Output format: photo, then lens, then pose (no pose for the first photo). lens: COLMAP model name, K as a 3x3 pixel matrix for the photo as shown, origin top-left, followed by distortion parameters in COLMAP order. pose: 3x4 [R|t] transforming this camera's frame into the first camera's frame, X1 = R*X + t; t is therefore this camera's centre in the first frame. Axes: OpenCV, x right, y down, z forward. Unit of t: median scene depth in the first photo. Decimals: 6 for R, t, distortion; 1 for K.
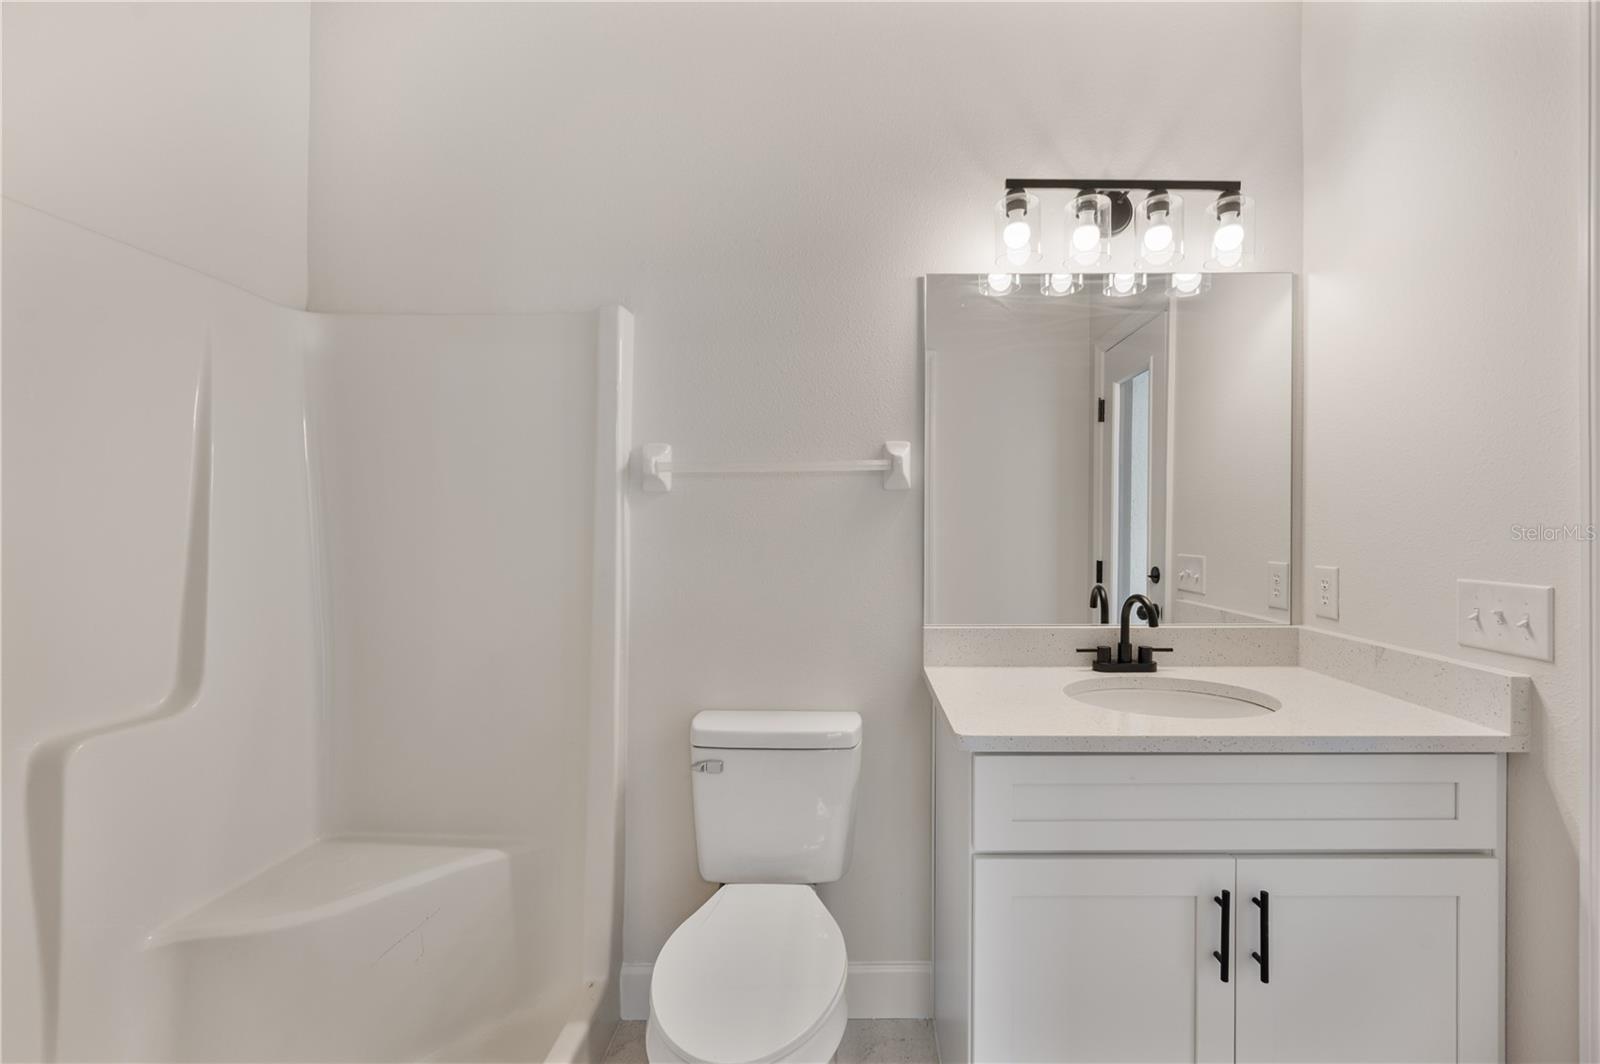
lens RADIAL K [[636.5, 0, 846.1], [0, 636.5, 530.0], [0, 0, 1]] dist [0.003746, -0.000055]
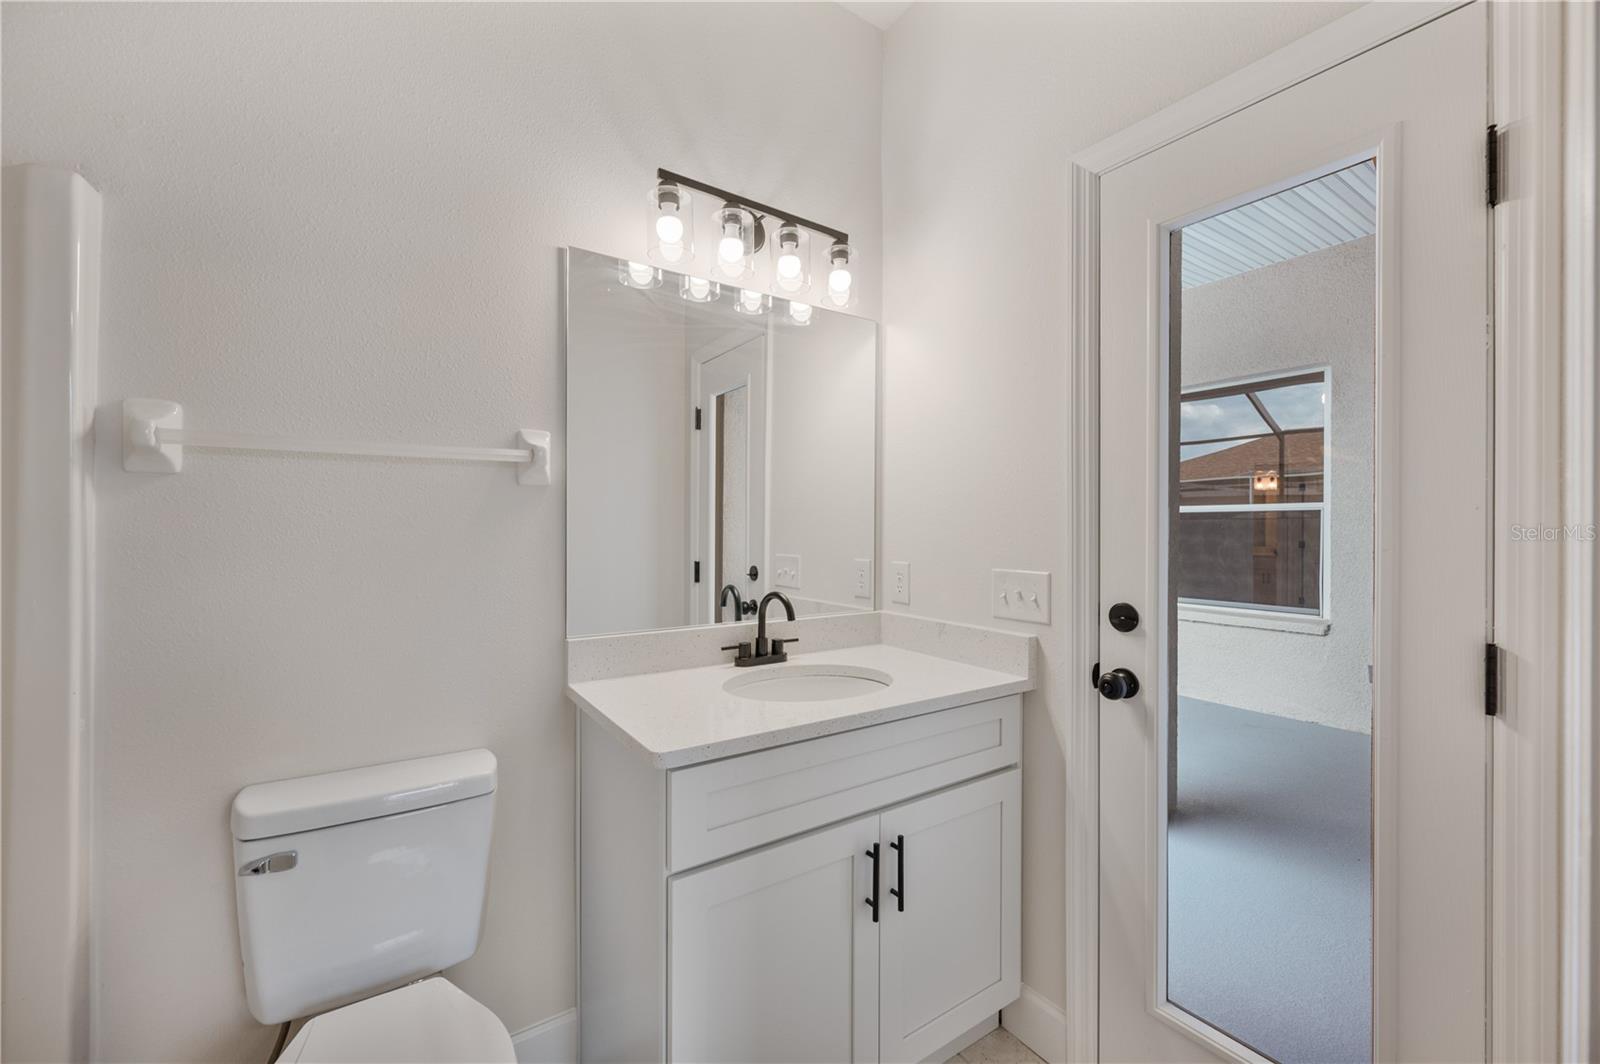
lens RADIAL K [[636.5, 0, 782.4], [0, 636.5, 536.1], [0, 0, 1]] dist [0.003746, -0.000055]
pose [[0.833523, -0.000535, 0.552484, -0.125570], [-0.002740, 0.999983, 0.005103, 0.000844], [-0.552478, -0.005767, 0.833508, 0.089415]]
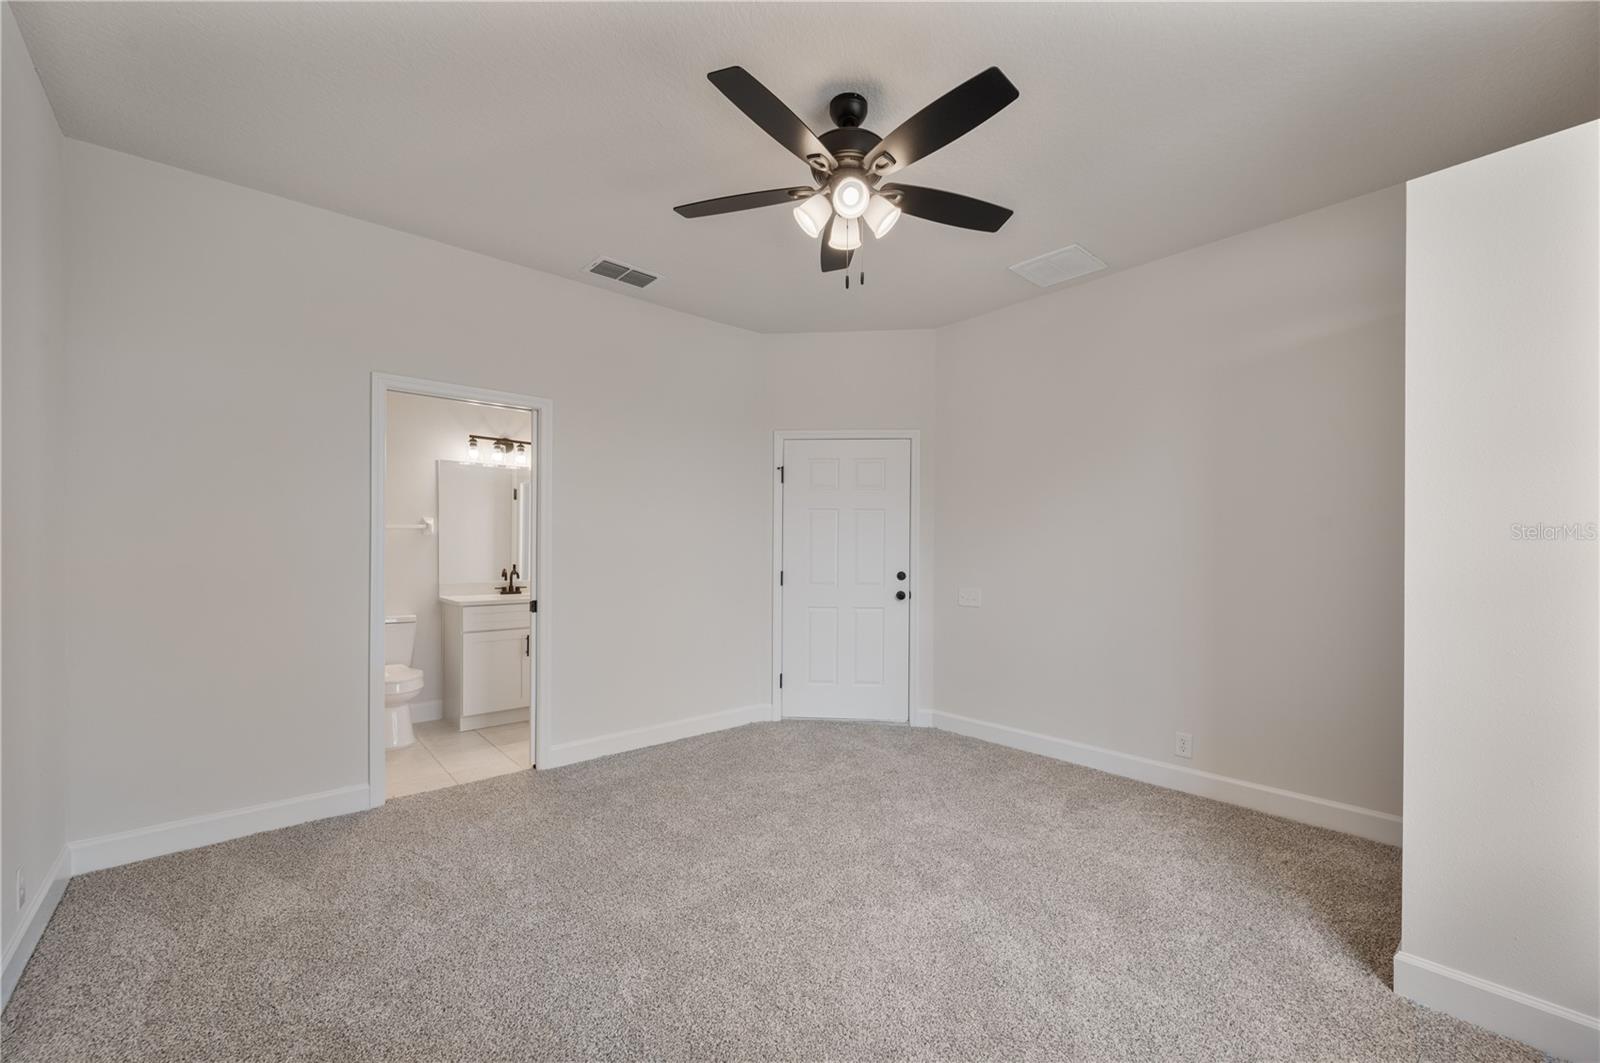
lens RADIAL K [[636.5, 0, 794.0], [0, 636.5, 554.5], [0, 0, 1]] dist [0.003746, -0.000055]
pose [[0.738803, -0.001618, 0.673920, -0.659136], [0.003824, 0.999991, -0.001792, 0.035536], [-0.673911, 0.003901, 0.738802, -2.294949]]
